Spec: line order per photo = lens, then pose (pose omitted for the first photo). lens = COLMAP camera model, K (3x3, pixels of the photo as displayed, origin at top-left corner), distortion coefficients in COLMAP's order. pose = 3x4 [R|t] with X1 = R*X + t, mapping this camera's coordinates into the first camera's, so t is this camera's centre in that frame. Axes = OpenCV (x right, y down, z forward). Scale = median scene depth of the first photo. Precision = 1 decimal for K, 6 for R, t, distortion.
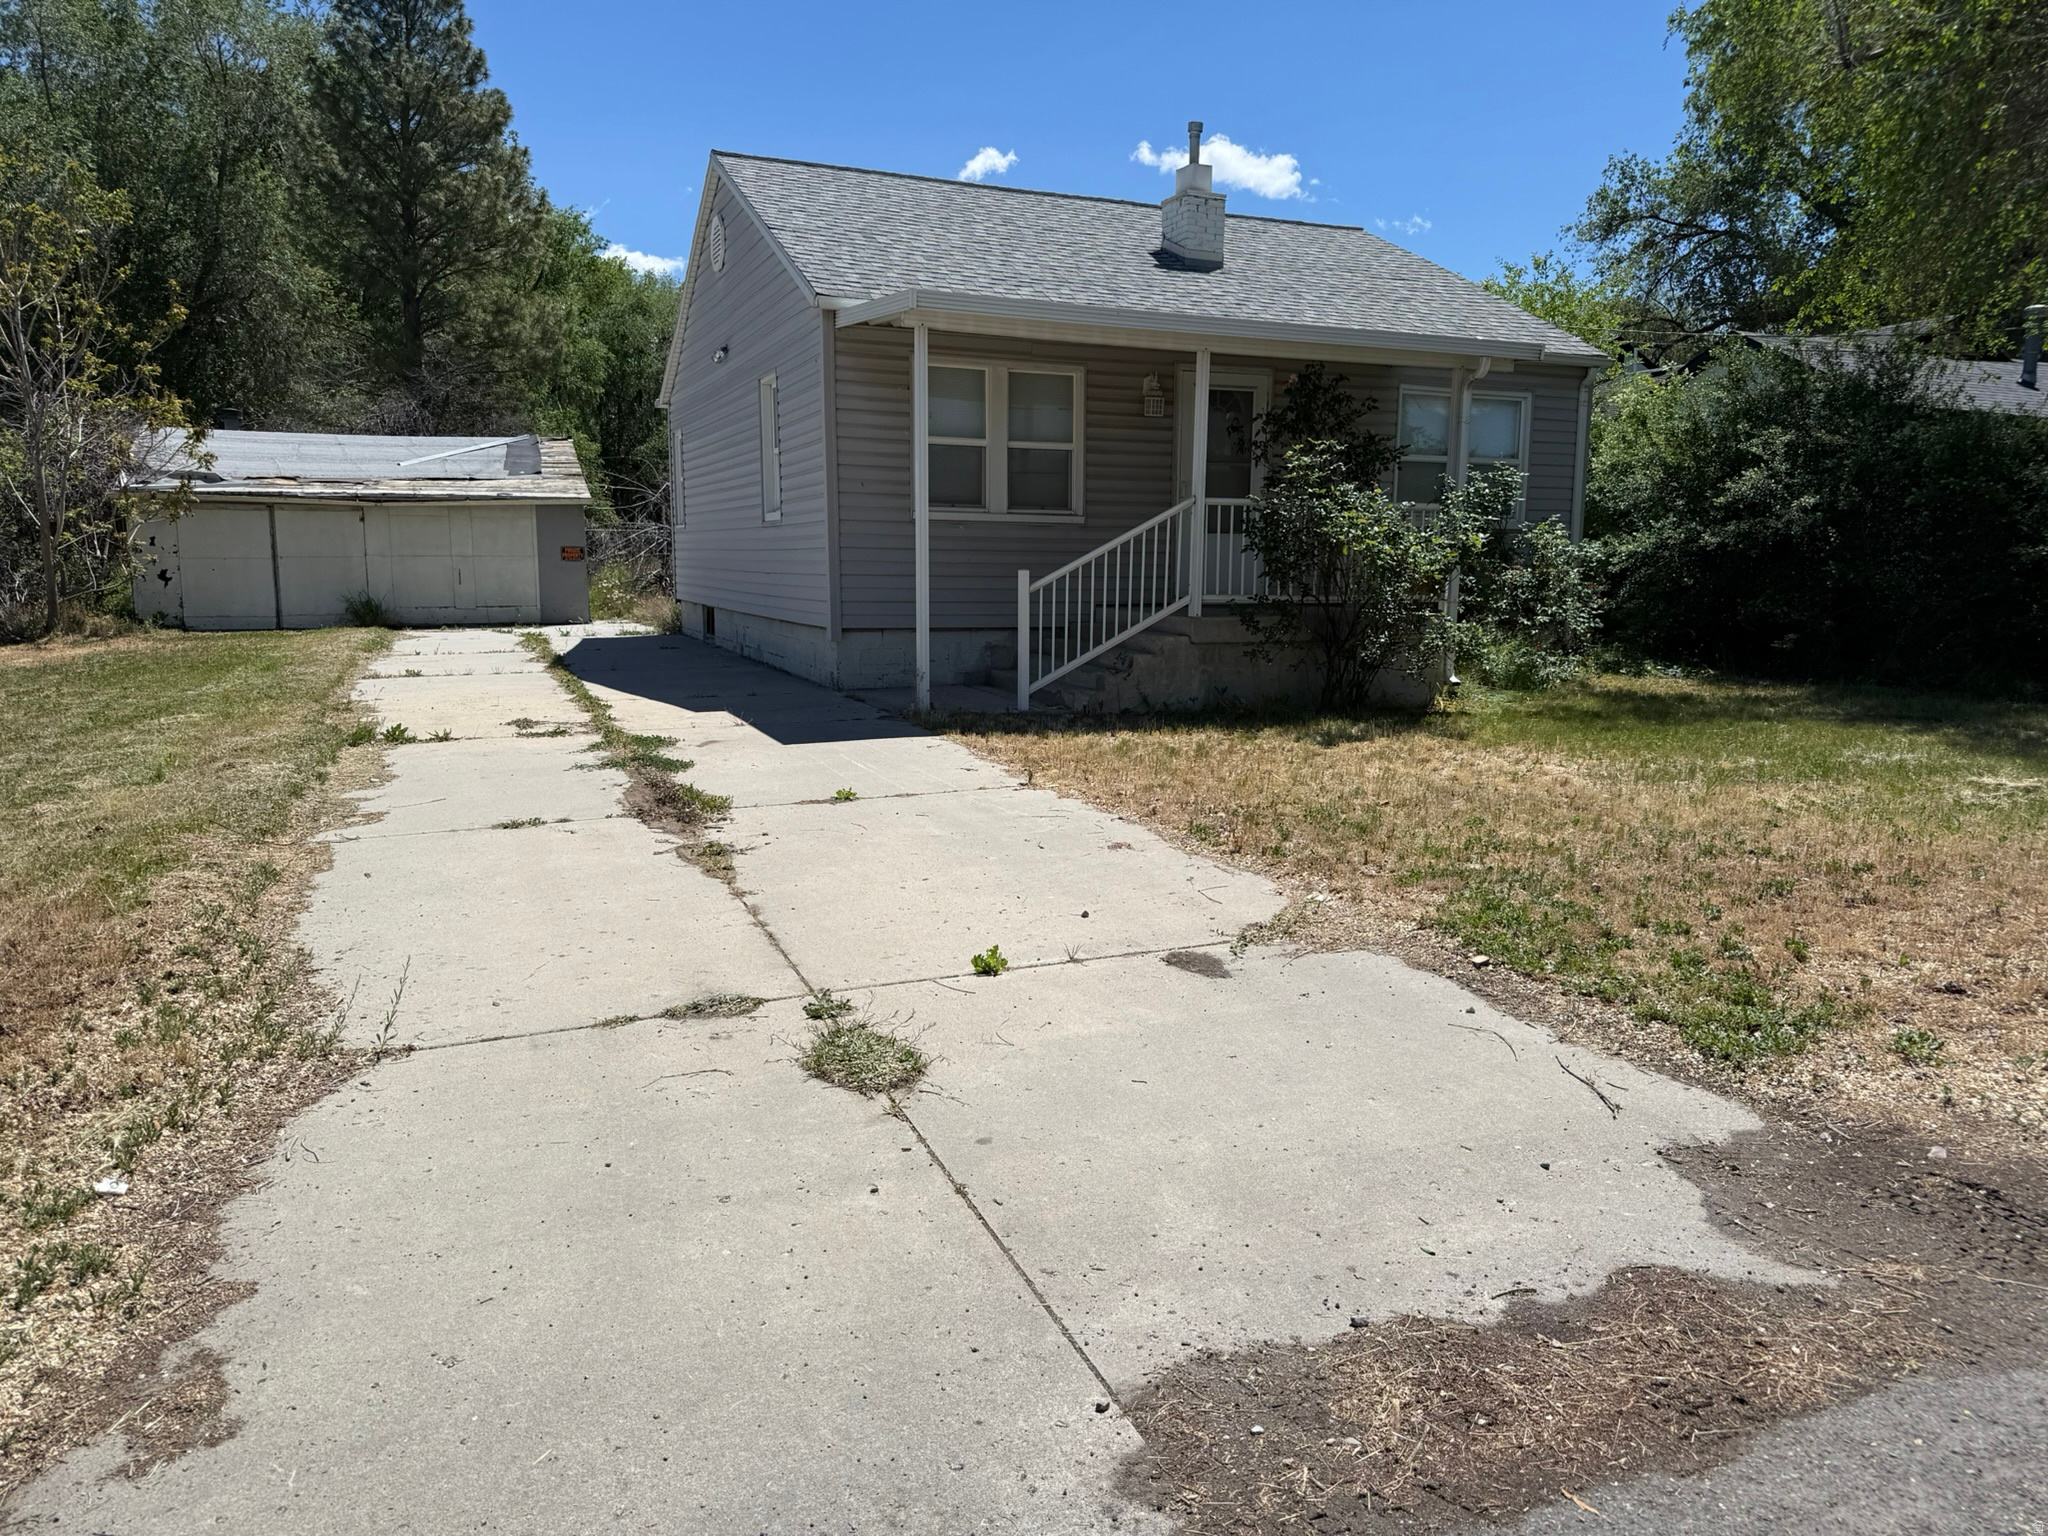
lens RADIAL K [[1461.8, 0, 1024.0], [0, 1461.8, 768.0], [0, 0, 1]] dist [0.001857, -0.000400]
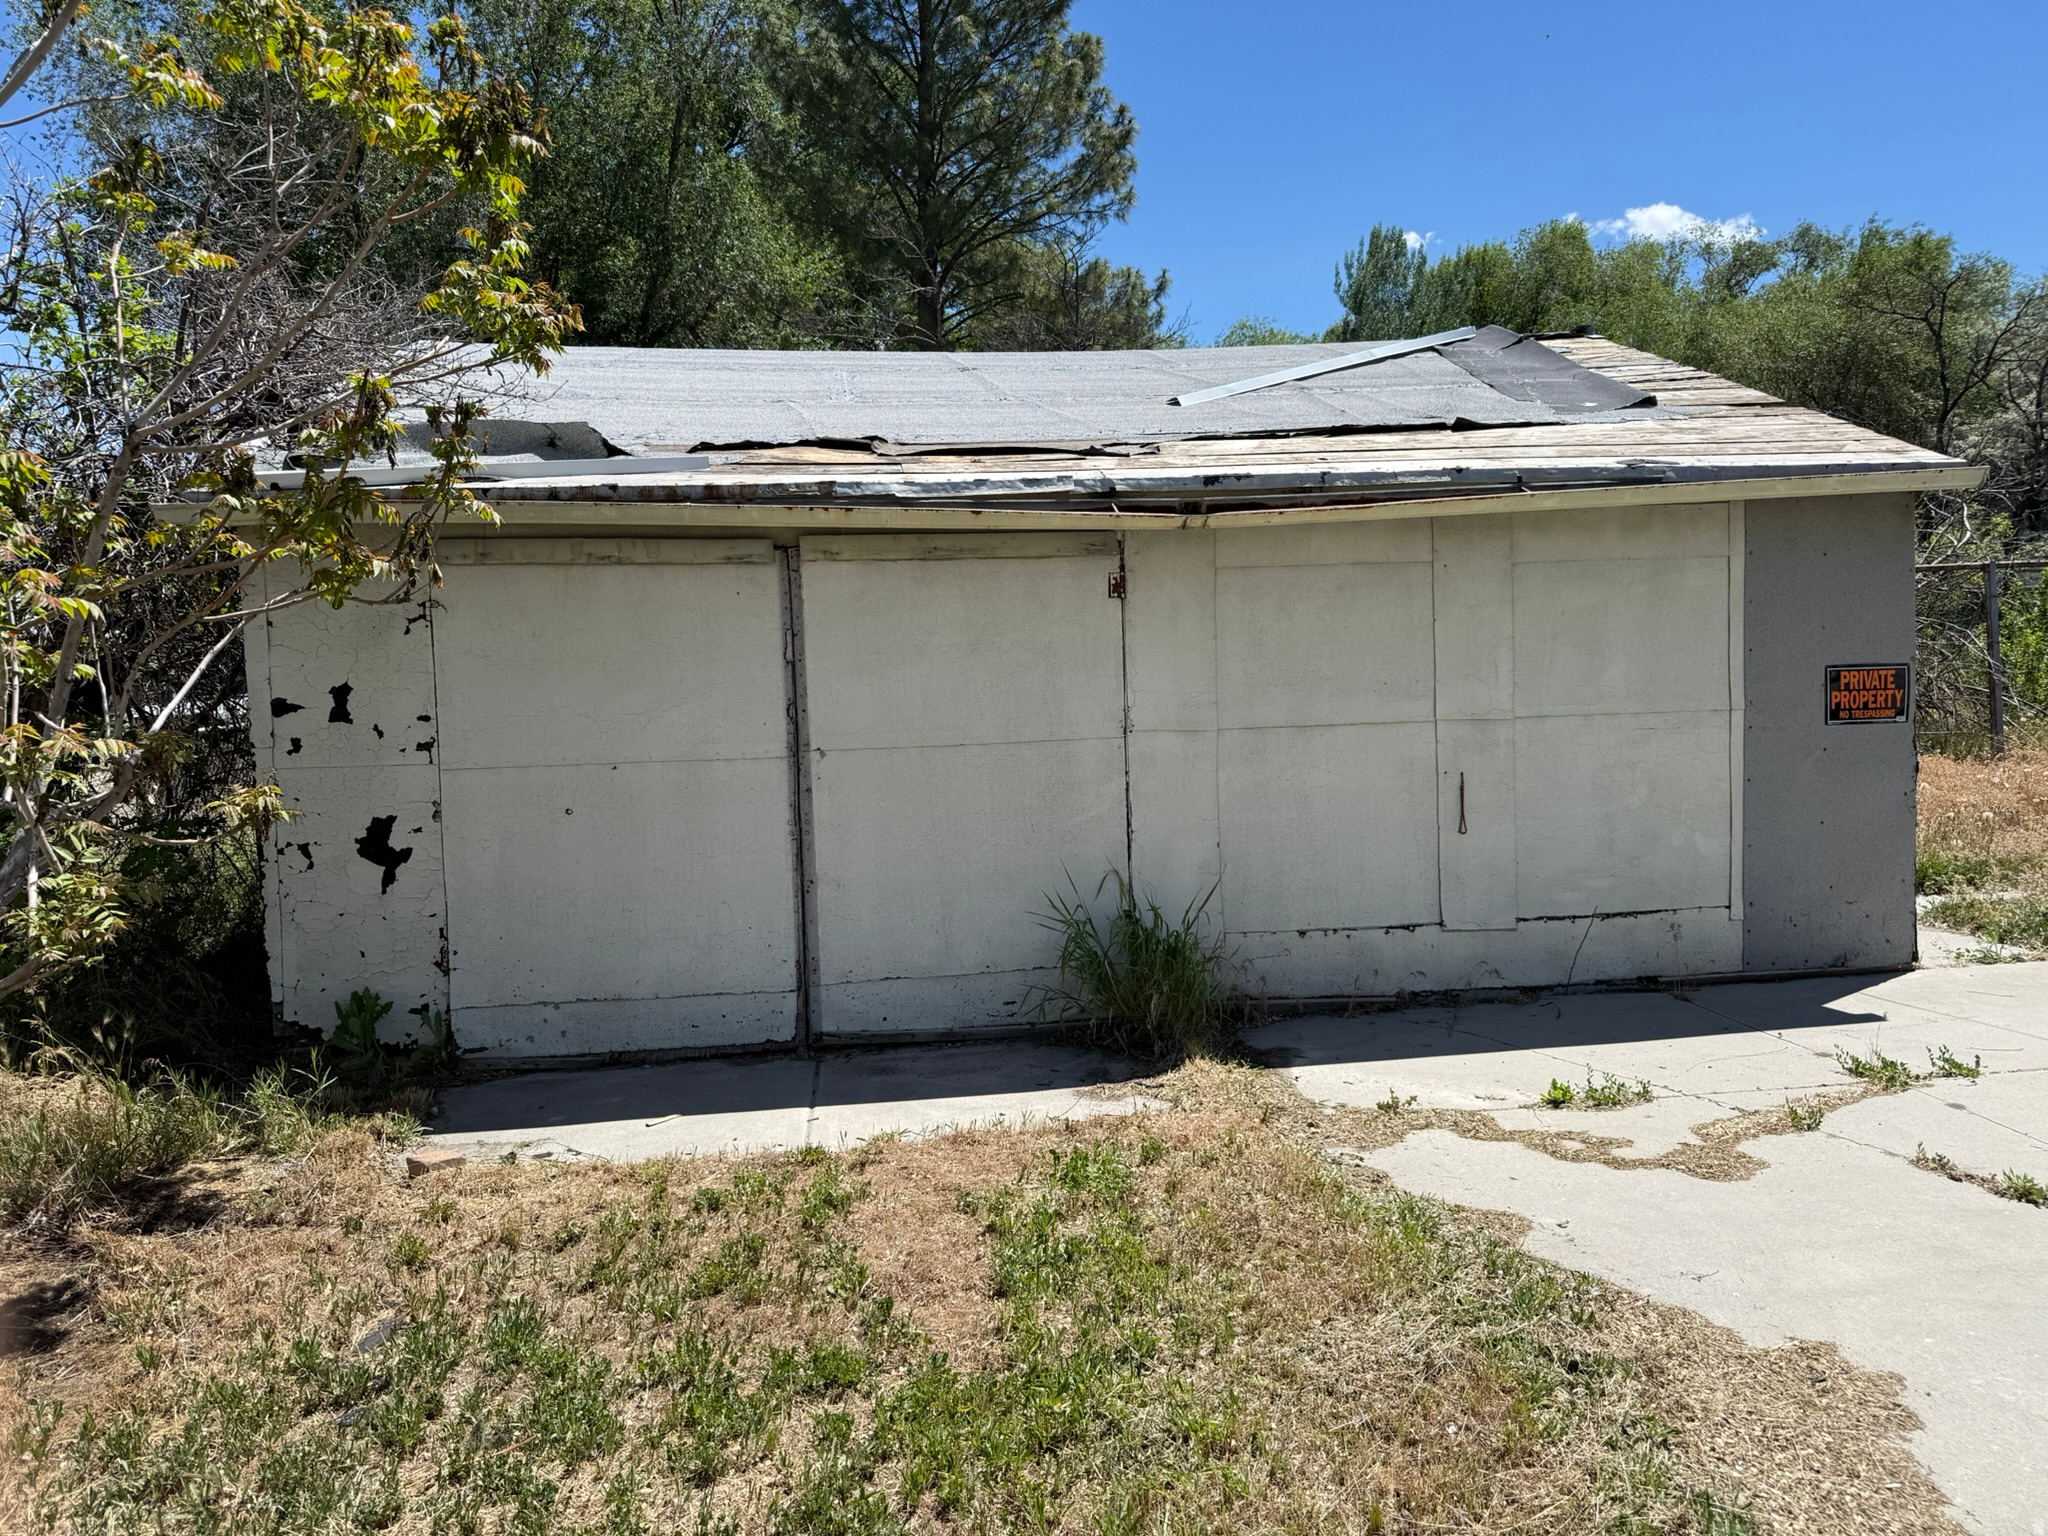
lens RADIAL K [[1461.8, 0, 1024.0], [0, 1461.8, 768.0], [0, 0, 1]] dist [0.001857, -0.000400]
pose [[0.966096, -0.008823, -0.258033, -0.407448], [-0.007877, 0.997944, -0.063614, -0.124697], [0.258063, 0.063489, 0.964040, 0.764706]]
